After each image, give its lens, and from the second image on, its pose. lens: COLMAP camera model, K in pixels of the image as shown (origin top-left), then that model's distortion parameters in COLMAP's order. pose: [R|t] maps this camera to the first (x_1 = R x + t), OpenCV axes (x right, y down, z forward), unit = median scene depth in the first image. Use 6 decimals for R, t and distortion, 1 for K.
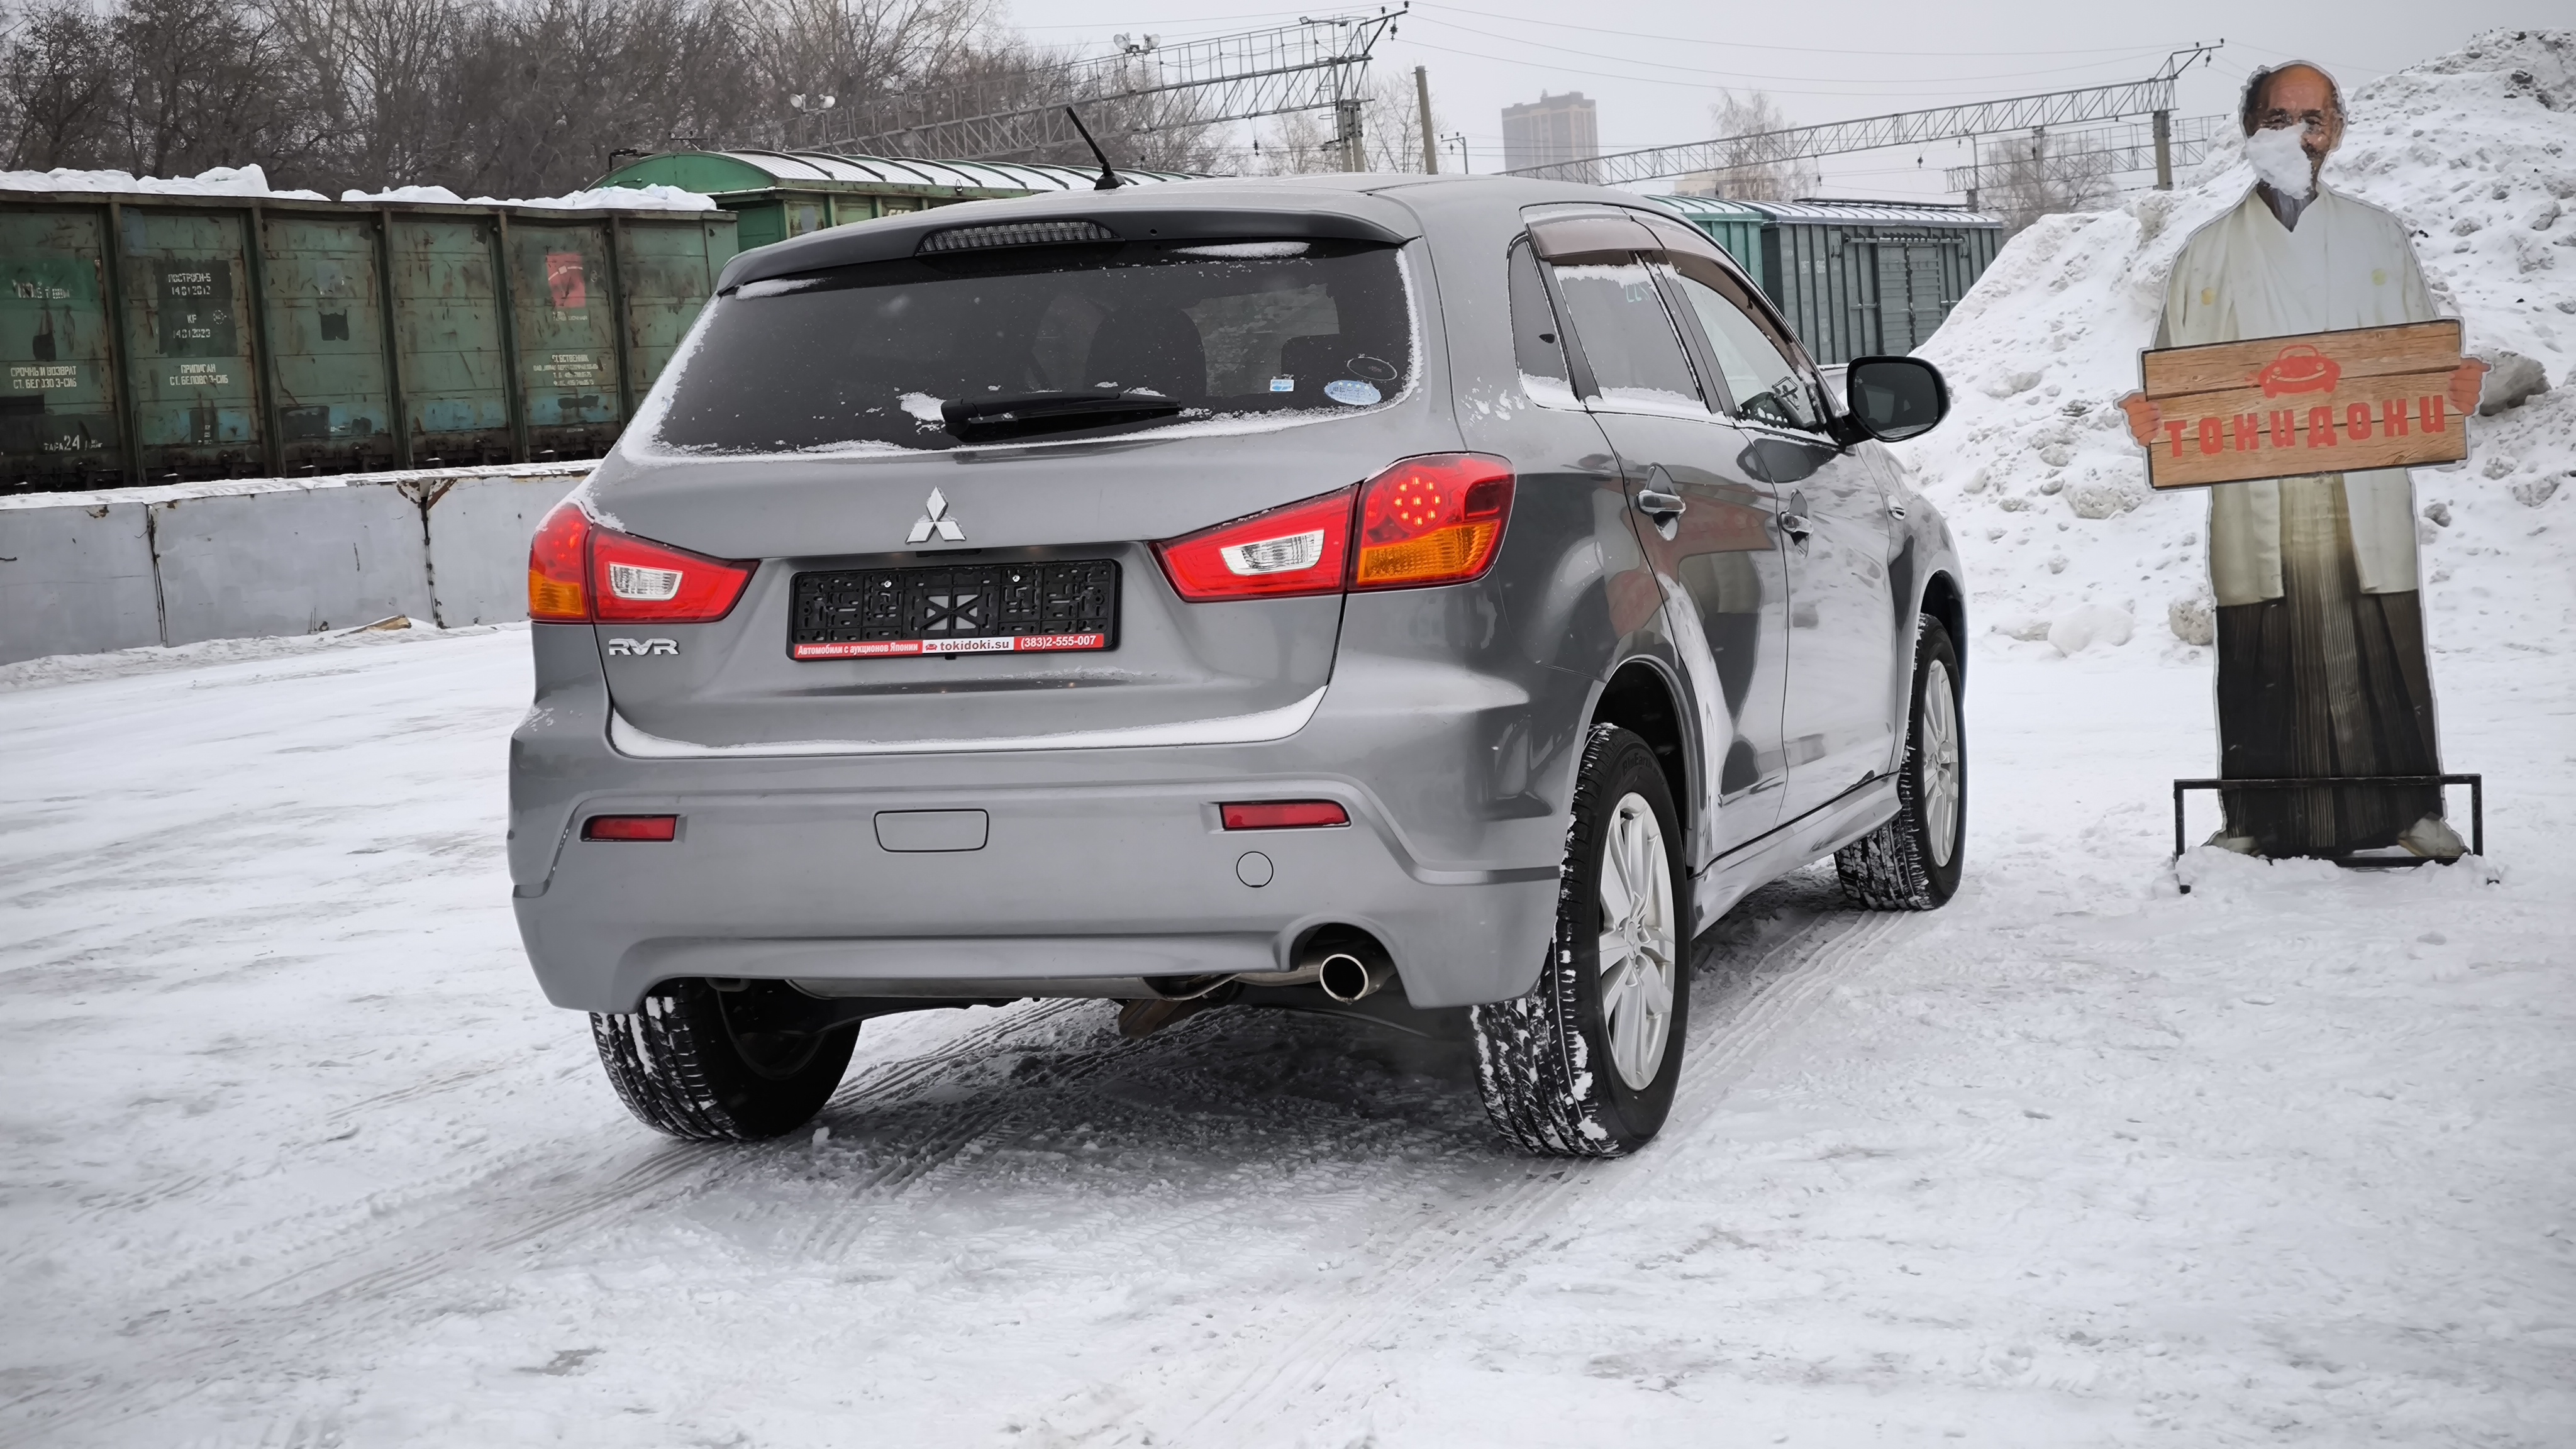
lens RADIAL K [[3599.6, 0, 1280.3], [0, 3599.6, 725.2], [0, 0, 1]] dist [0.133445, 0.000000]
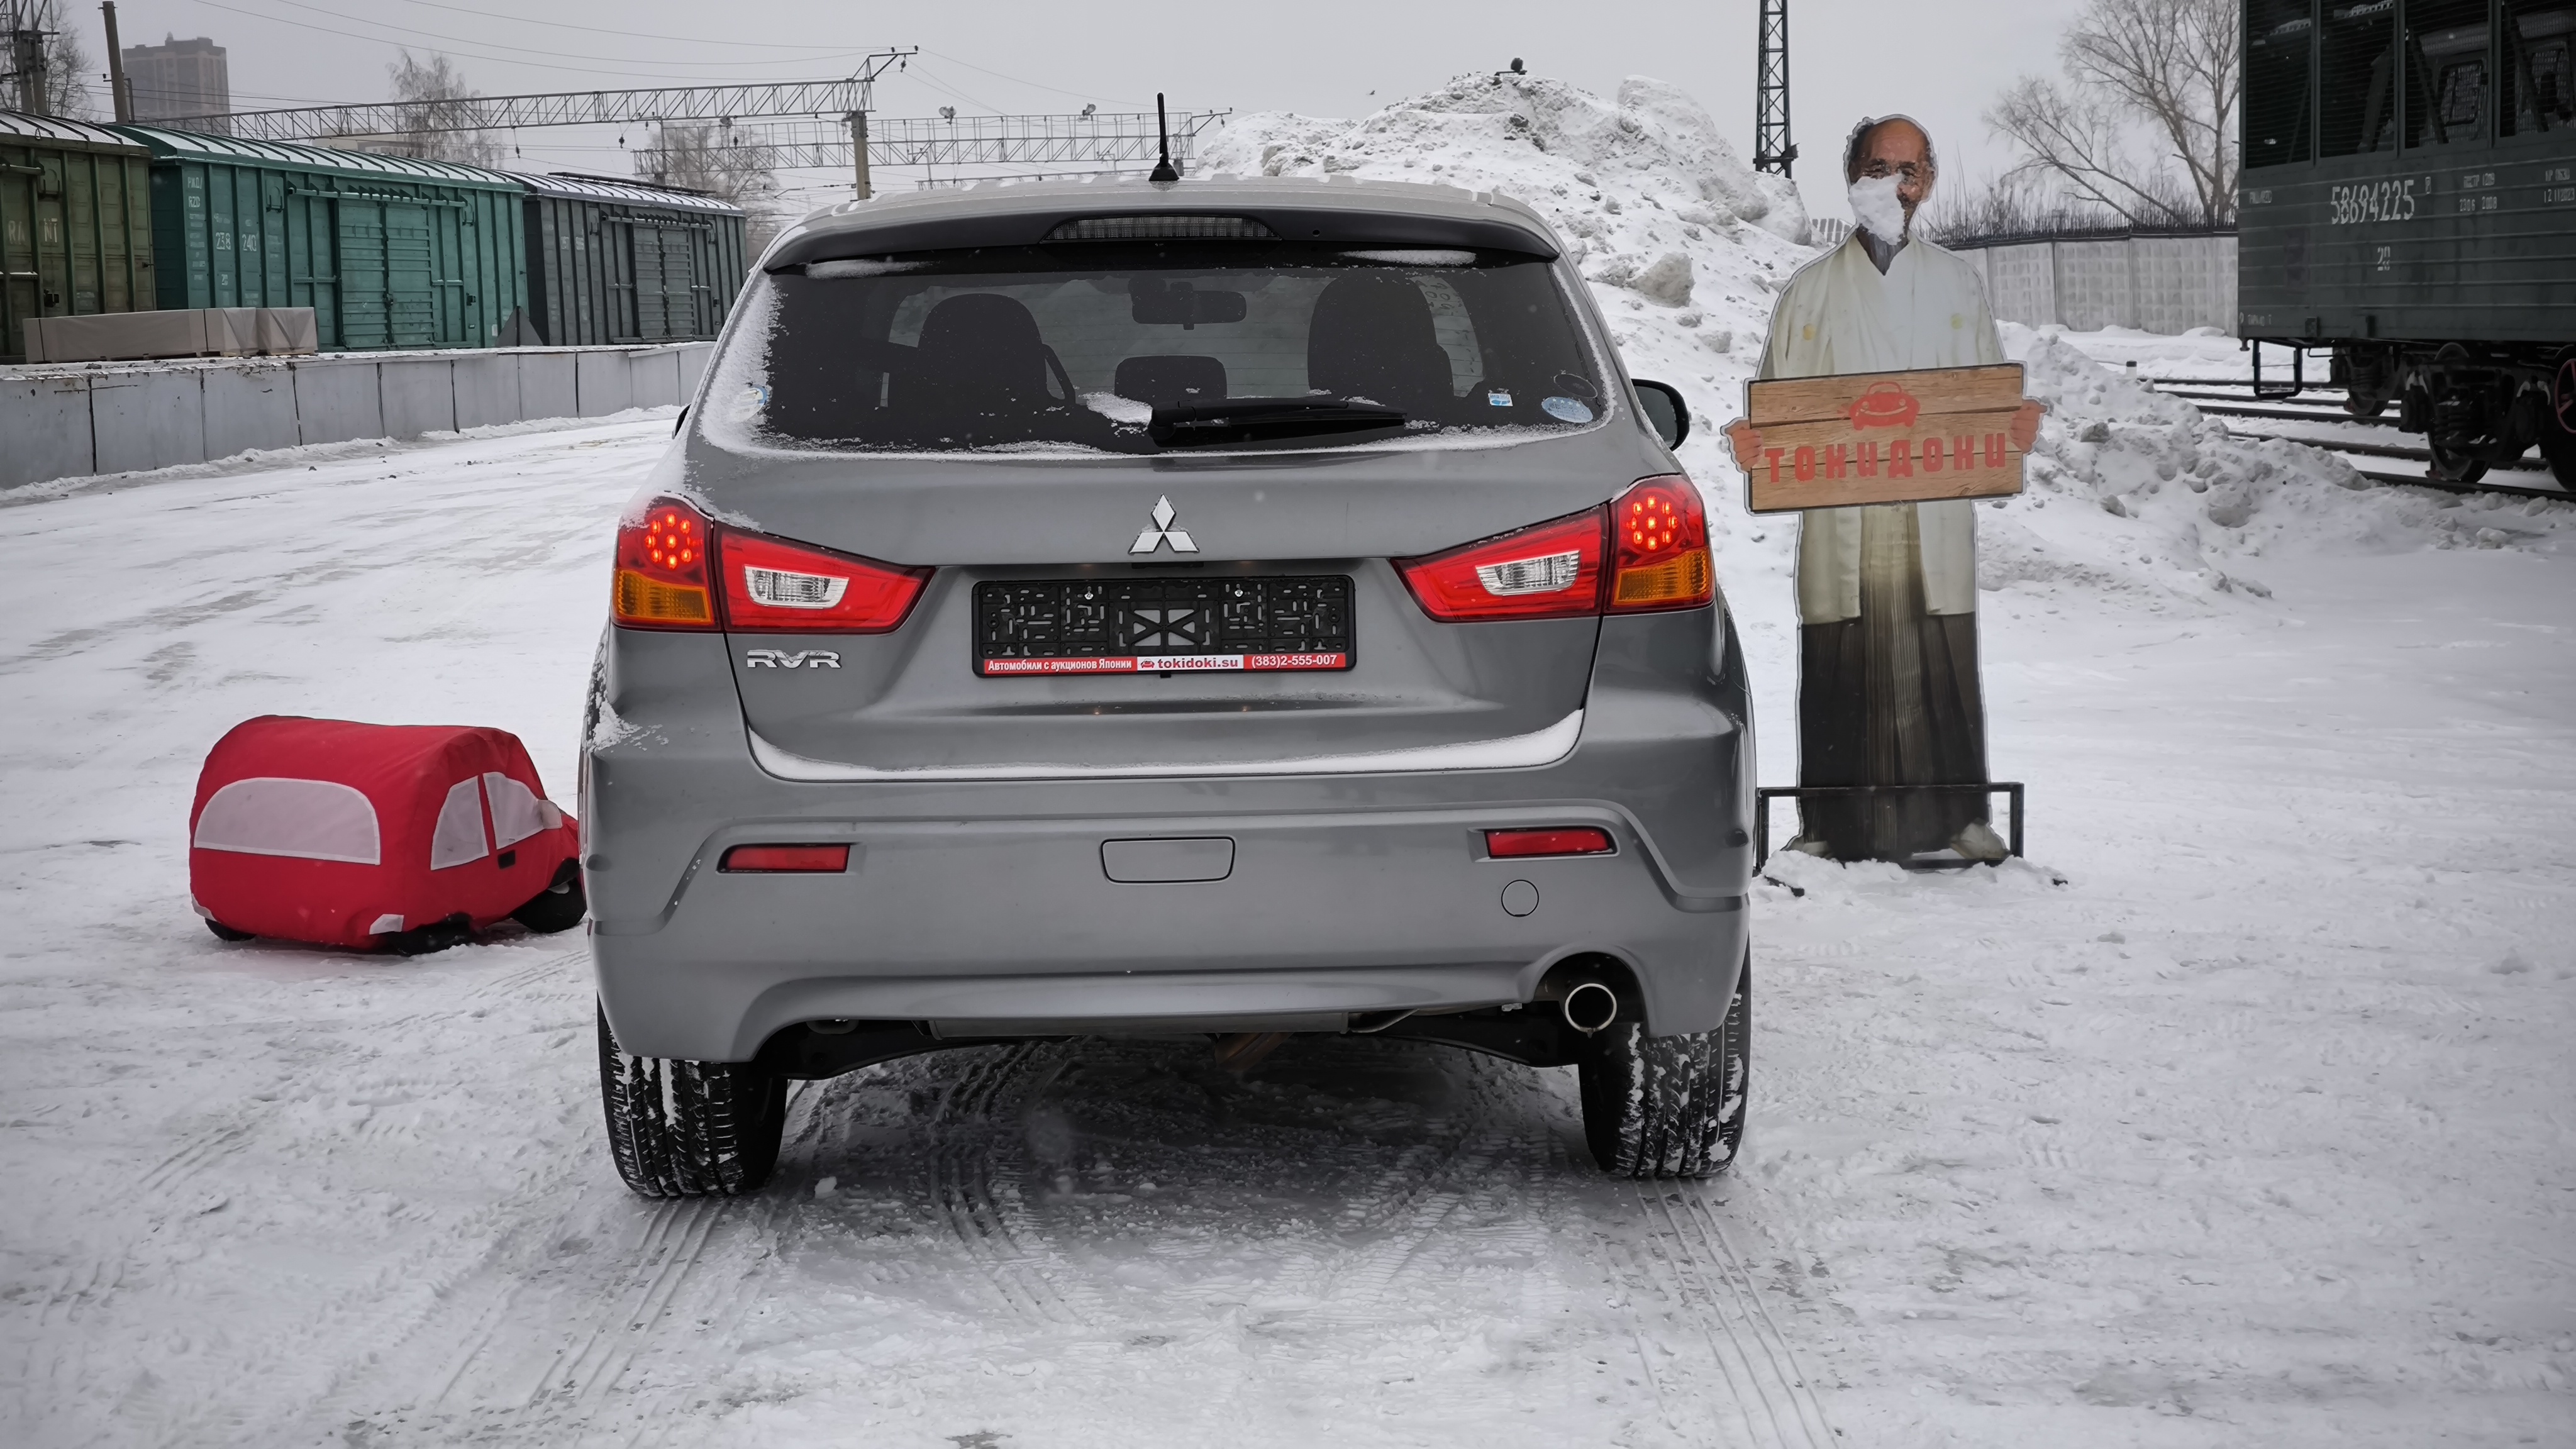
lens RADIAL K [[3599.6, 0, 1285.0], [0, 3599.6, 724.8], [0, 0, 1]] dist [0.133445, 0.000000]
pose [[0.932718, 0.005132, 0.360571, -0.358386], [-0.007001, 0.999968, 0.003879, -0.008730], [-0.360539, -0.006142, 0.932724, 0.098794]]
